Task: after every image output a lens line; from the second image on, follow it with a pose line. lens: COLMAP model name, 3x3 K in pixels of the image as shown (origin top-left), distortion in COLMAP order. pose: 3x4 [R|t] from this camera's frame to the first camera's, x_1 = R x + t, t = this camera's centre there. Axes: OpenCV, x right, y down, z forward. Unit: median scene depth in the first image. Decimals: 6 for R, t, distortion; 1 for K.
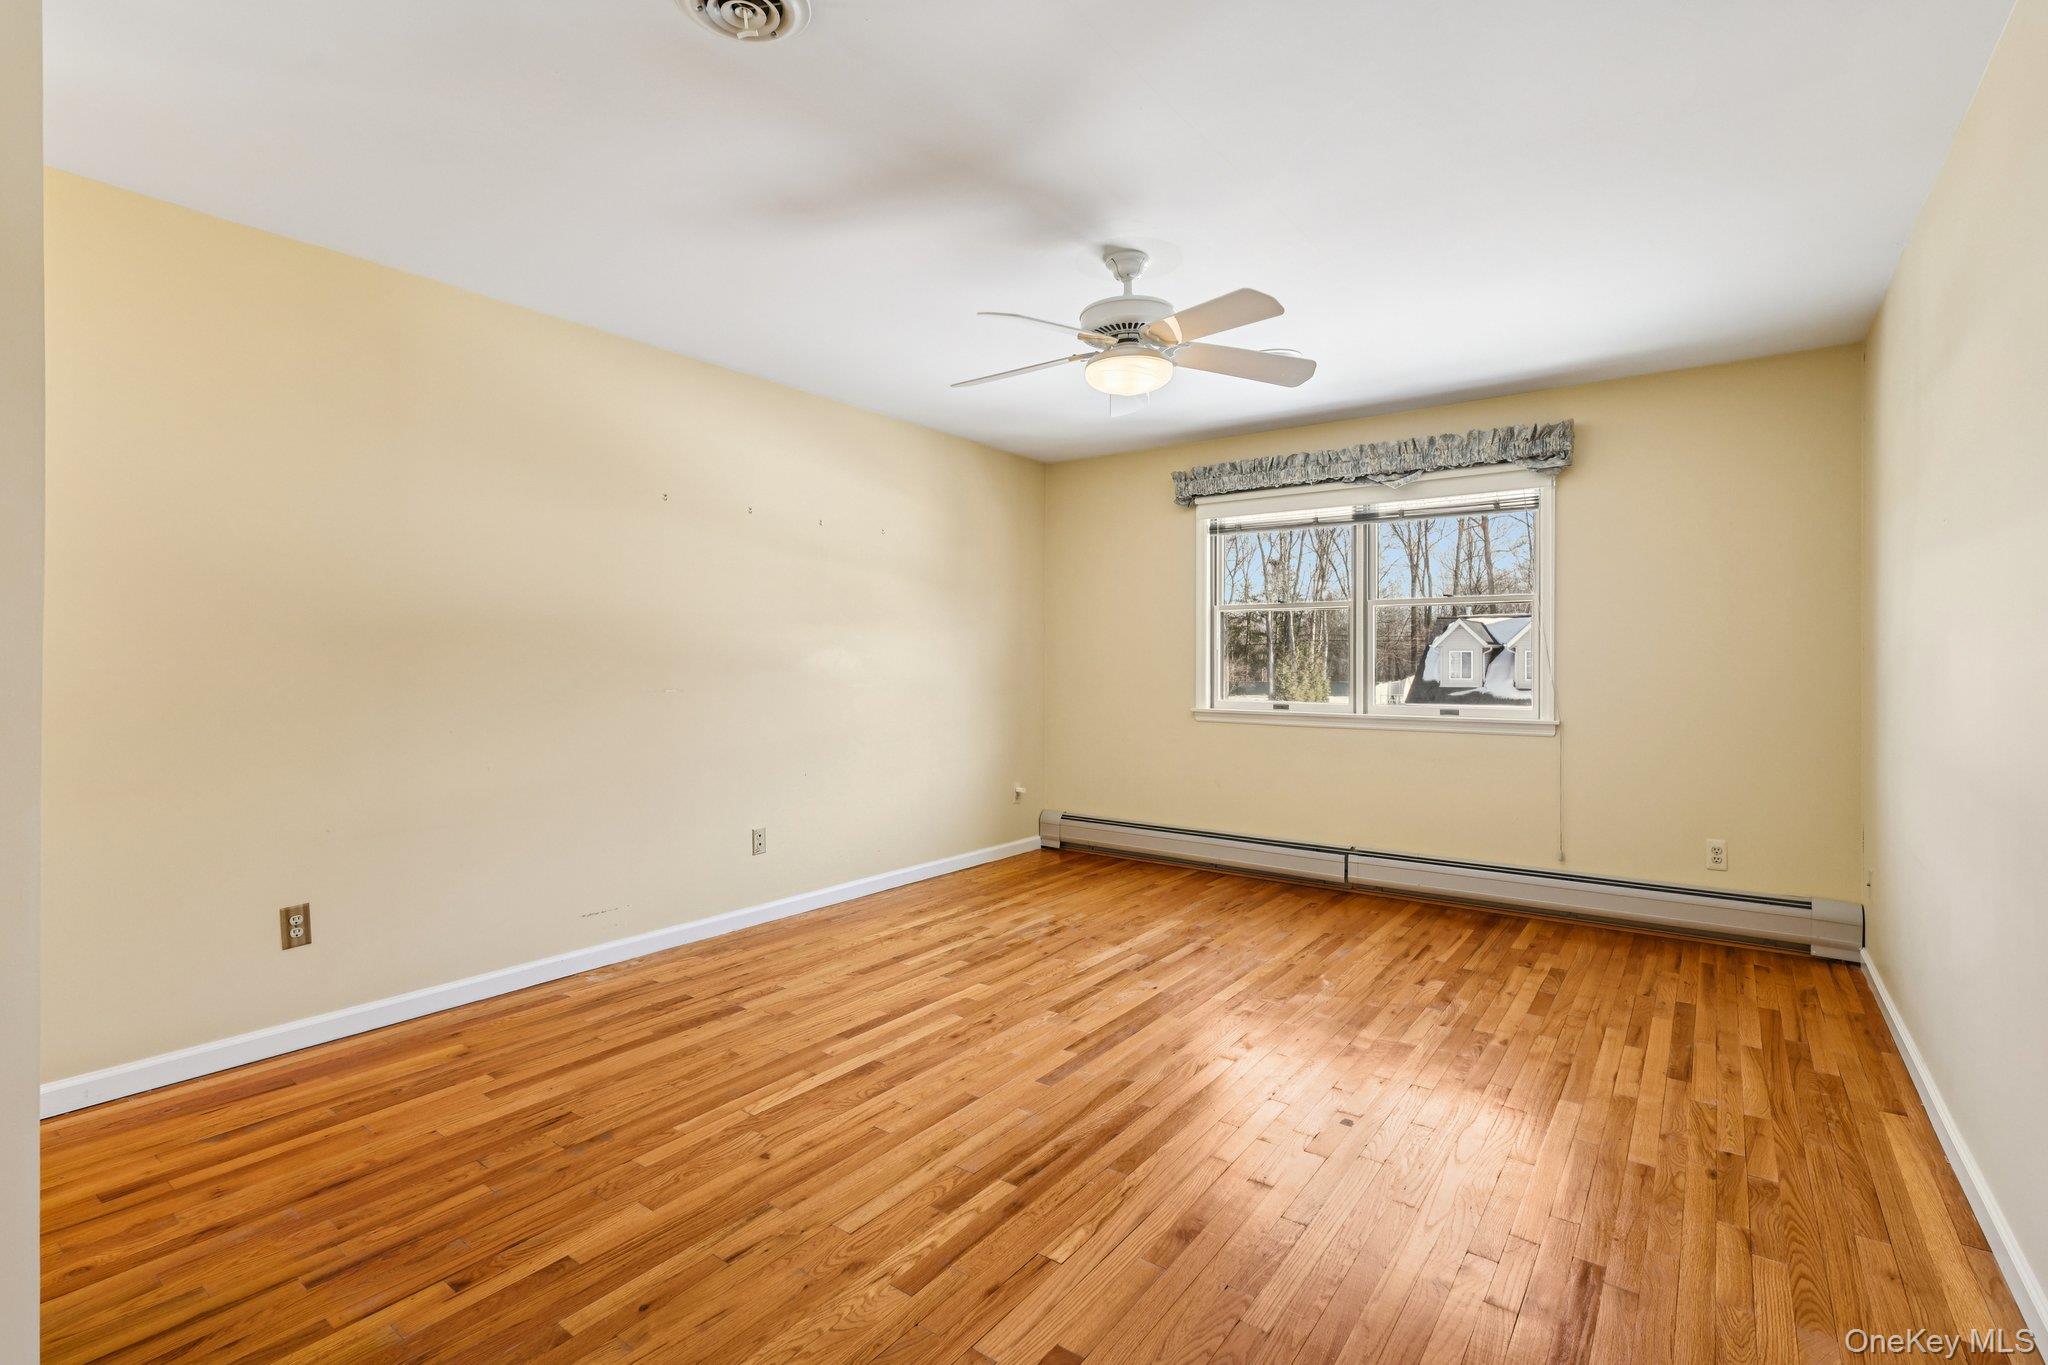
lens RADIAL K [[944.4, 0, 1018.1], [0, 944.4, 668.6], [0, 0, 1]] dist [-0.005827, 0.001283]
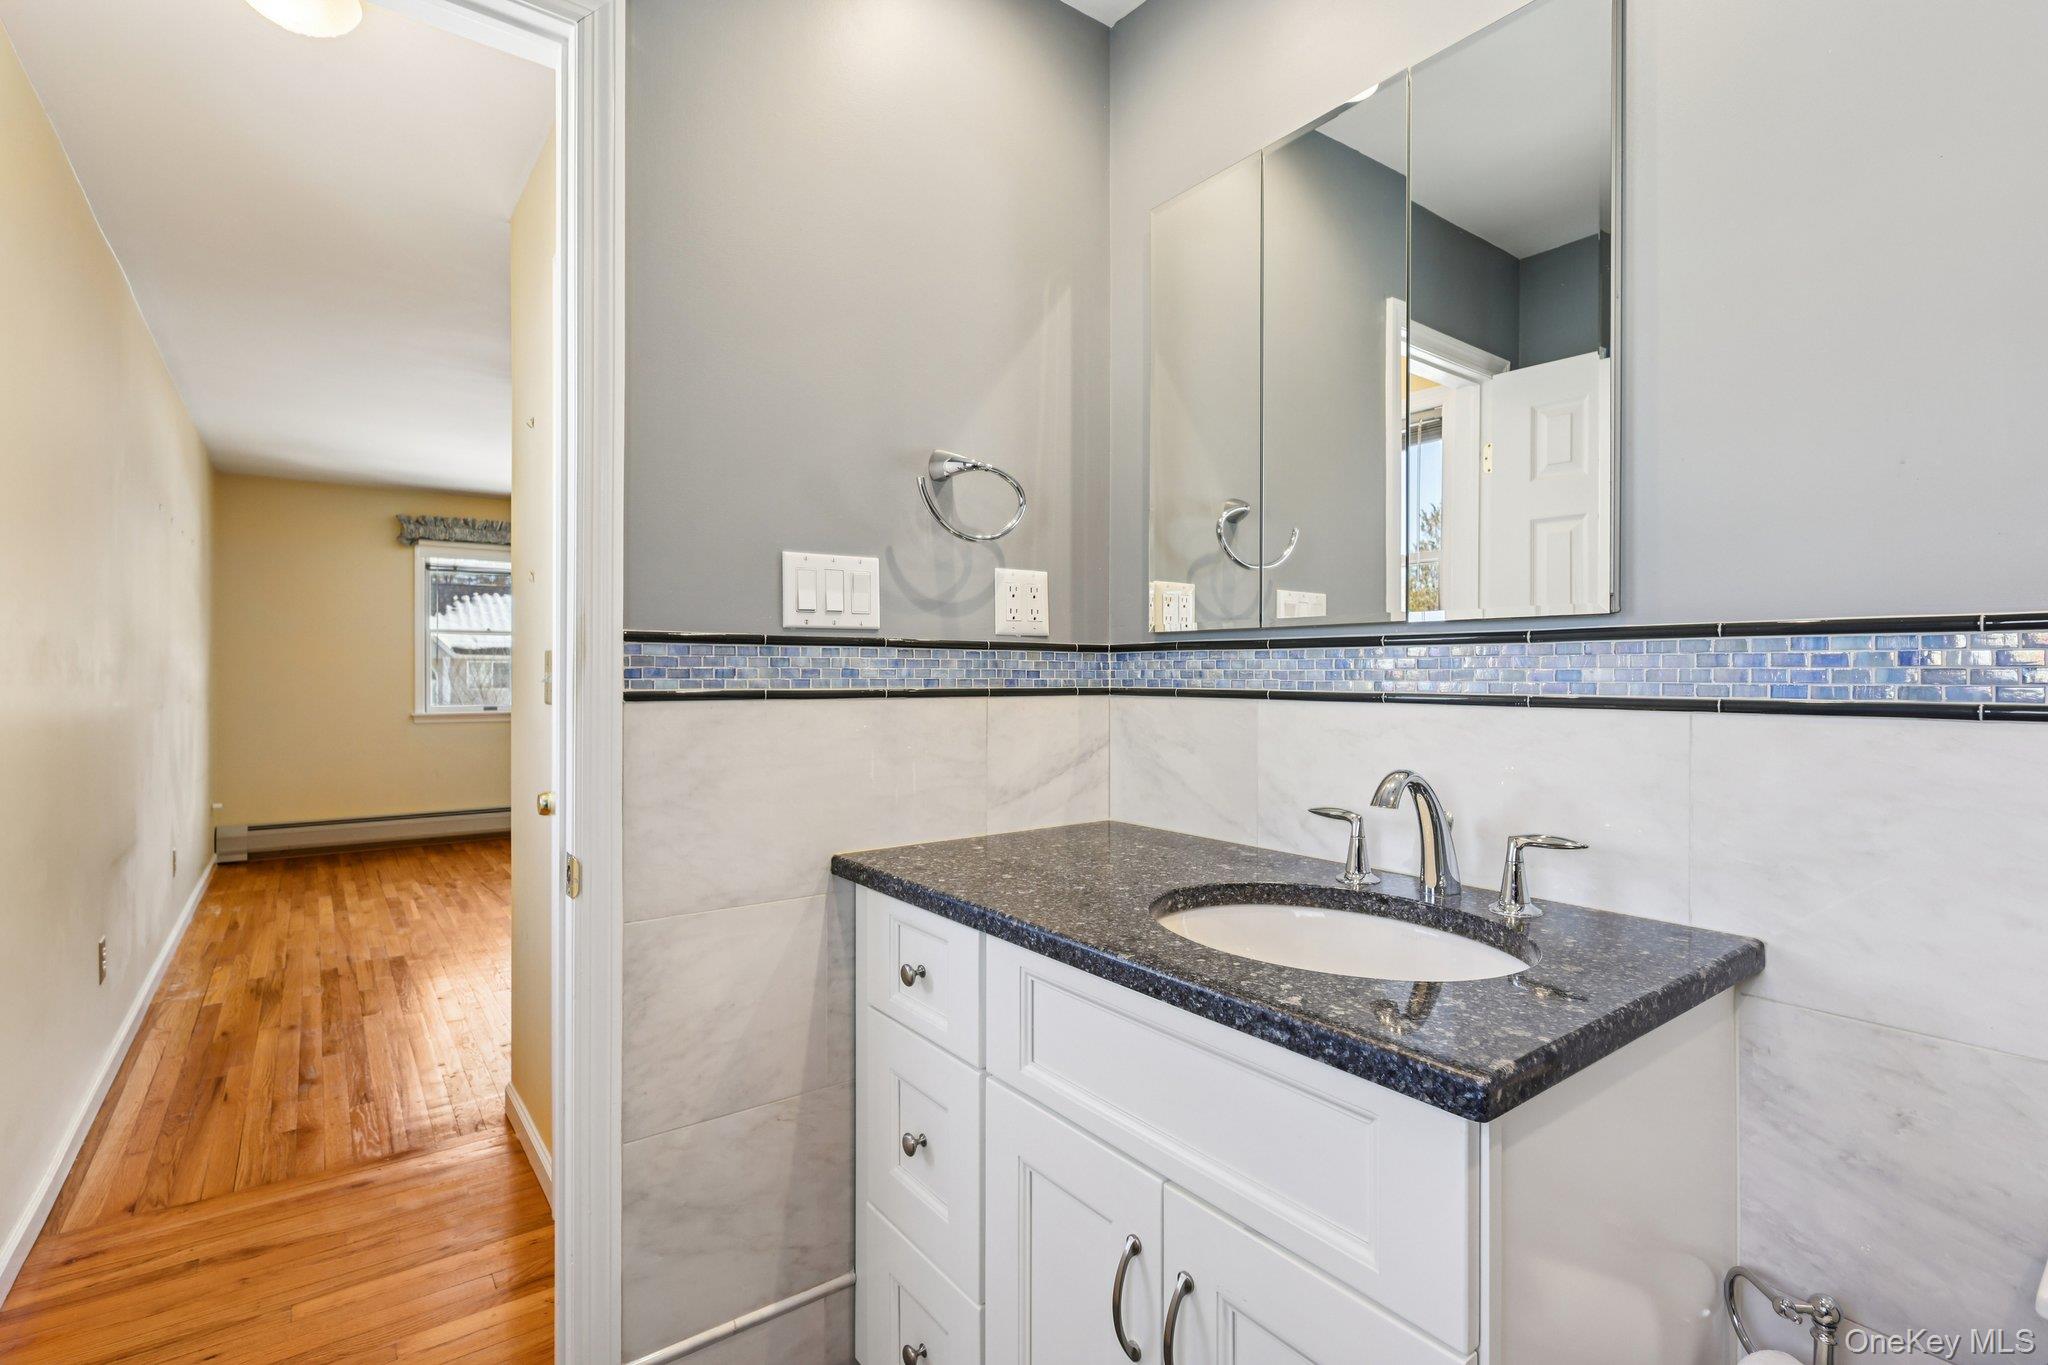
lens RADIAL K [[944.4, 0, 1019.4], [0, 944.4, 674.0], [0, 0, 1]] dist [-0.005827, 0.001283]
pose [[0.279708, -0.005010, 0.960072, -1.278698], [0.010174, 0.999946, 0.002254, -0.004464], [-0.960031, 0.009137, 0.279744, -0.134132]]
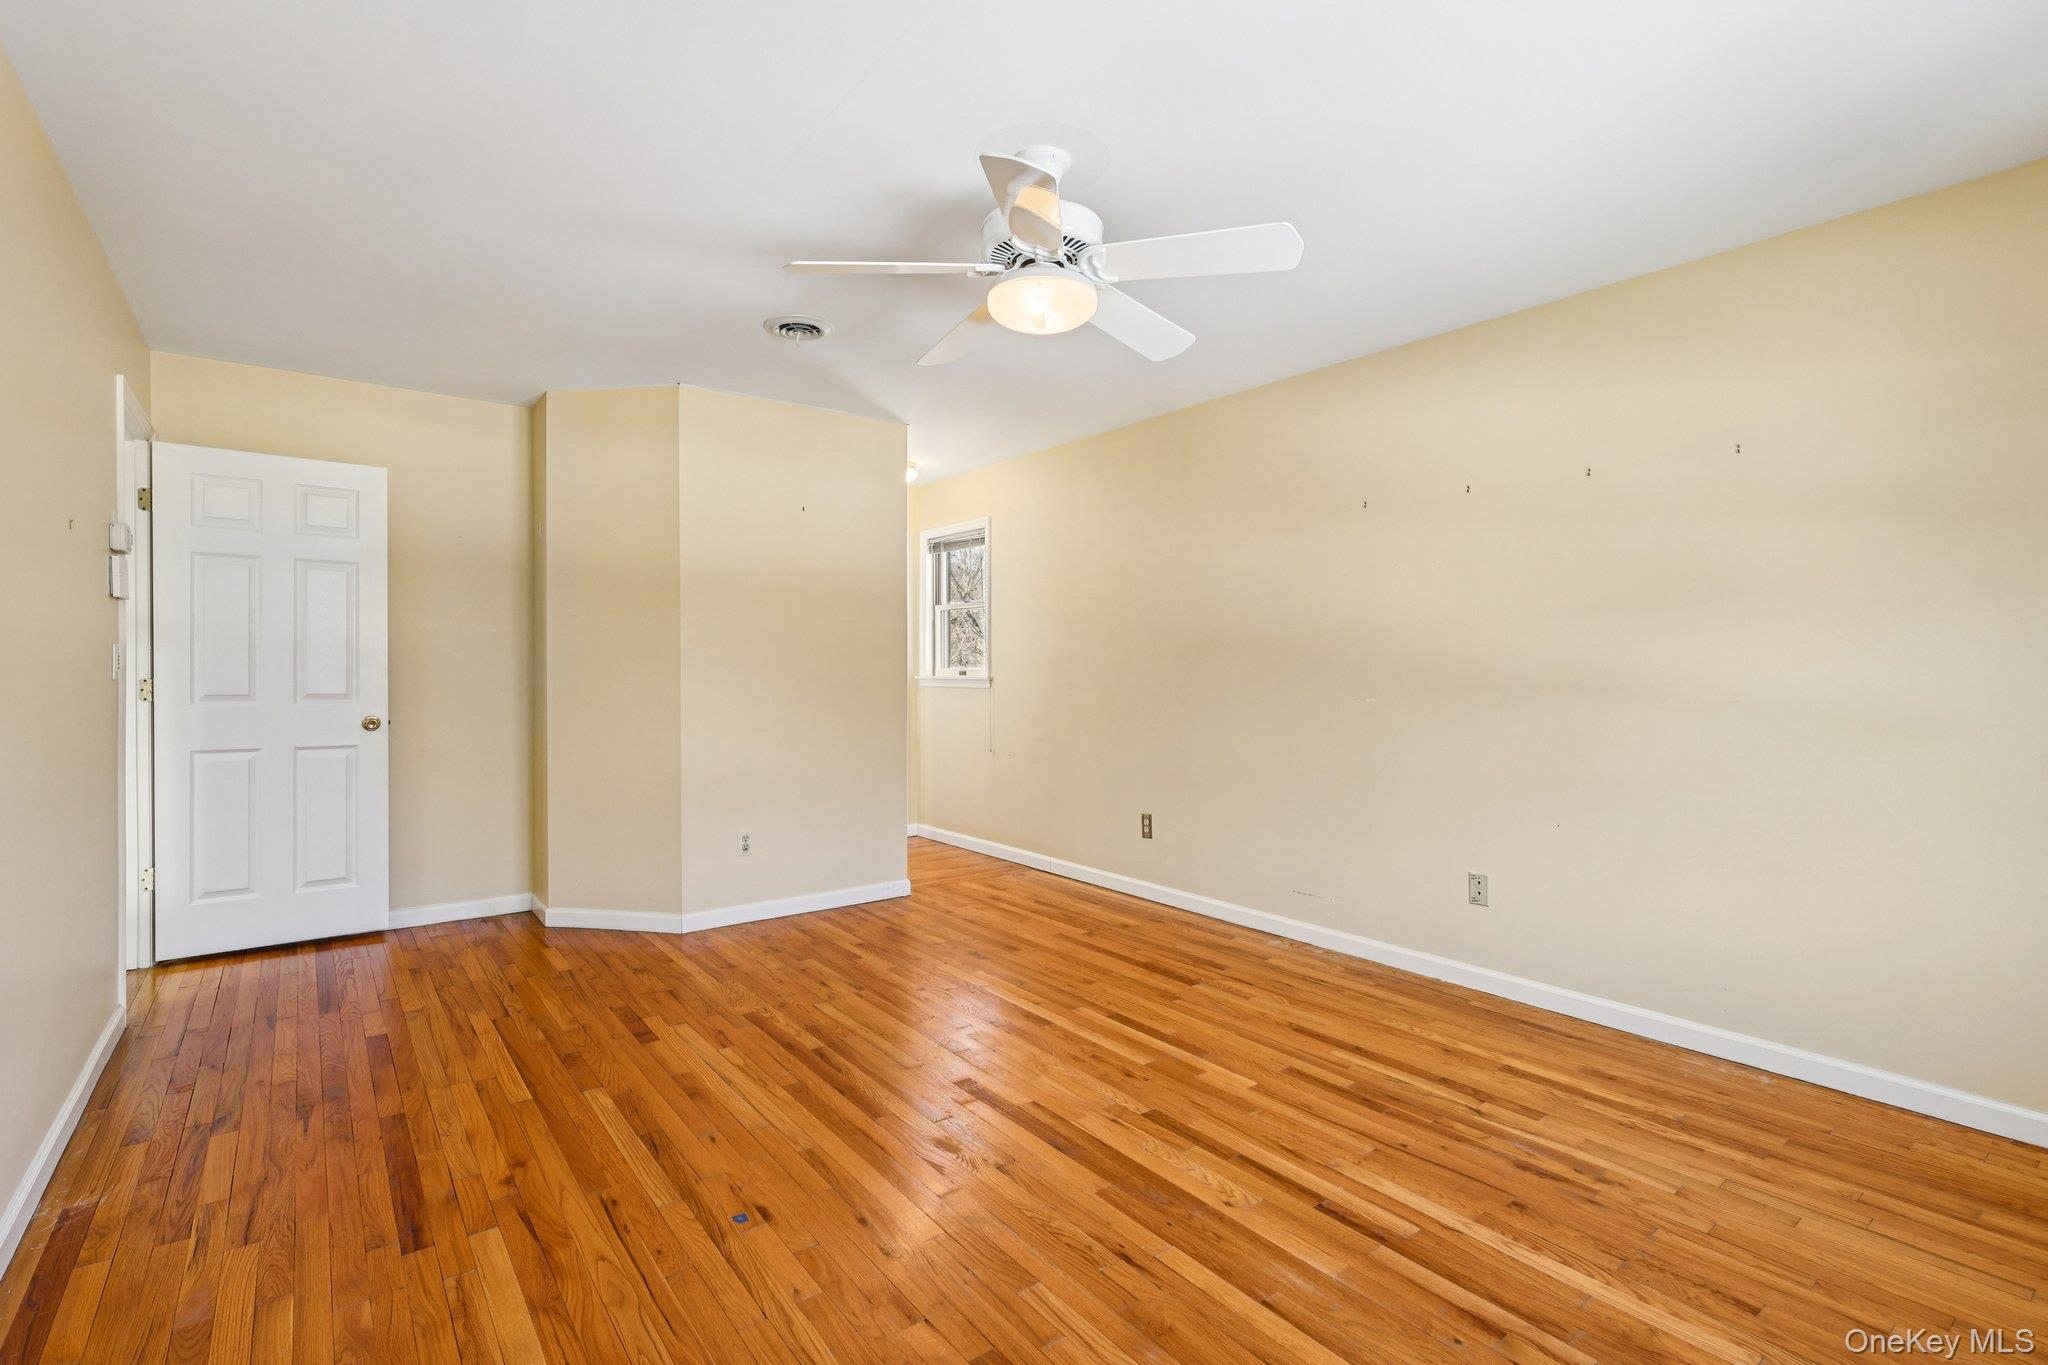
lens RADIAL K [[944.4, 0, 1023.4], [0, 944.4, 678.1], [0, 0, 1]] dist [-0.005827, 0.001283]
pose [[-0.274666, 0.007387, -0.961511, 0.834966], [-0.011042, 0.999880, 0.010836, -0.007185], [0.961476, 0.013593, -0.274551, 1.130366]]
